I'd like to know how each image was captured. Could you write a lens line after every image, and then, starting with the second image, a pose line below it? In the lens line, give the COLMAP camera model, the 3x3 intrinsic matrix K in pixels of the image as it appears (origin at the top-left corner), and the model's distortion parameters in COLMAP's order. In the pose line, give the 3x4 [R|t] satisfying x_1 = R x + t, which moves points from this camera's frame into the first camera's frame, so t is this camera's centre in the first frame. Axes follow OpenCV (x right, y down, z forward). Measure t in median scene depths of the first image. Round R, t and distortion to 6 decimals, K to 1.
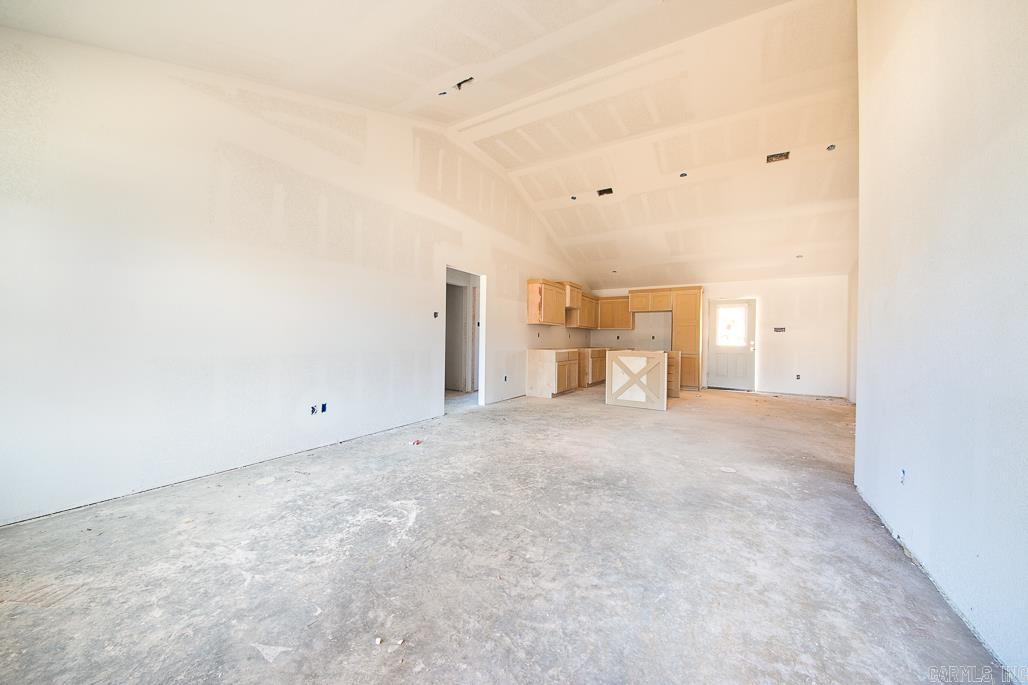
lens RADIAL K [[365.9, 0, 496.8], [0, 365.9, 338.8], [0, 0, 1]] dist [-0.008166, -0.001905]
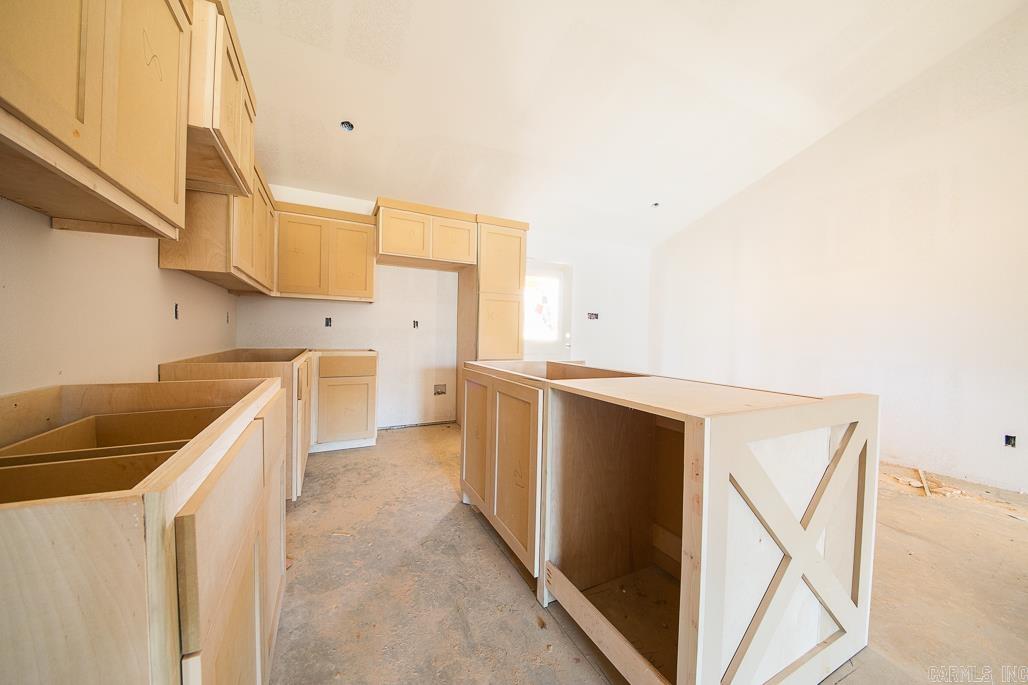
lens RADIAL K [[365.9, 0, 515.1], [0, 365.9, 340.6], [0, 0, 1]] dist [-0.008166, -0.001905]
pose [[0.501909, -0.017917, 0.864735, 0.119401], [-0.015814, 0.999428, 0.029887, 0.001397], [-0.864776, -0.028676, 0.501339, 0.789126]]
